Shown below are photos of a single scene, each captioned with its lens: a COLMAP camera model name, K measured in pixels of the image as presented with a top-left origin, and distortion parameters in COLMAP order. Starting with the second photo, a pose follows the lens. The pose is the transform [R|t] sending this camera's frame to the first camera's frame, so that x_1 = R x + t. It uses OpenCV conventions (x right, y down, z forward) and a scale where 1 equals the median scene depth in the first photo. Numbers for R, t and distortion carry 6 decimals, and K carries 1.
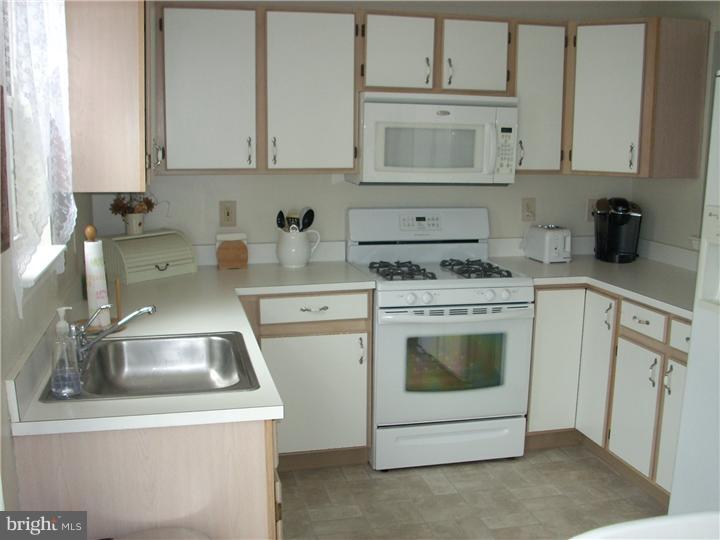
lens RADIAL K [[799.8, 0, 357.9], [0, 799.8, 285.5], [0, 0, 1]] dist [-0.147519, 0.036004]
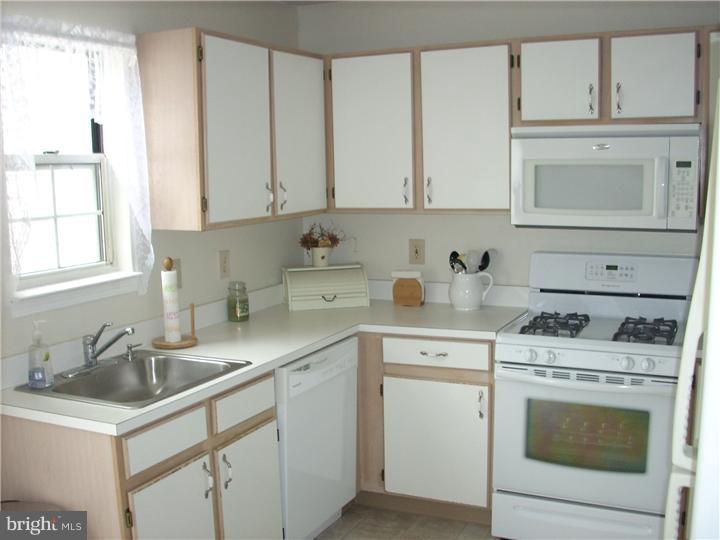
lens RADIAL K [[799.8, 0, 357.9], [0, 799.8, 285.5], [0, 0, 1]] dist [-0.147519, 0.036004]
pose [[0.766486, 0.069193, -0.638523, 0.467611], [-0.091522, 0.995801, -0.001954, -0.041234], [0.635707, 0.059937, 0.769600, 0.182941]]
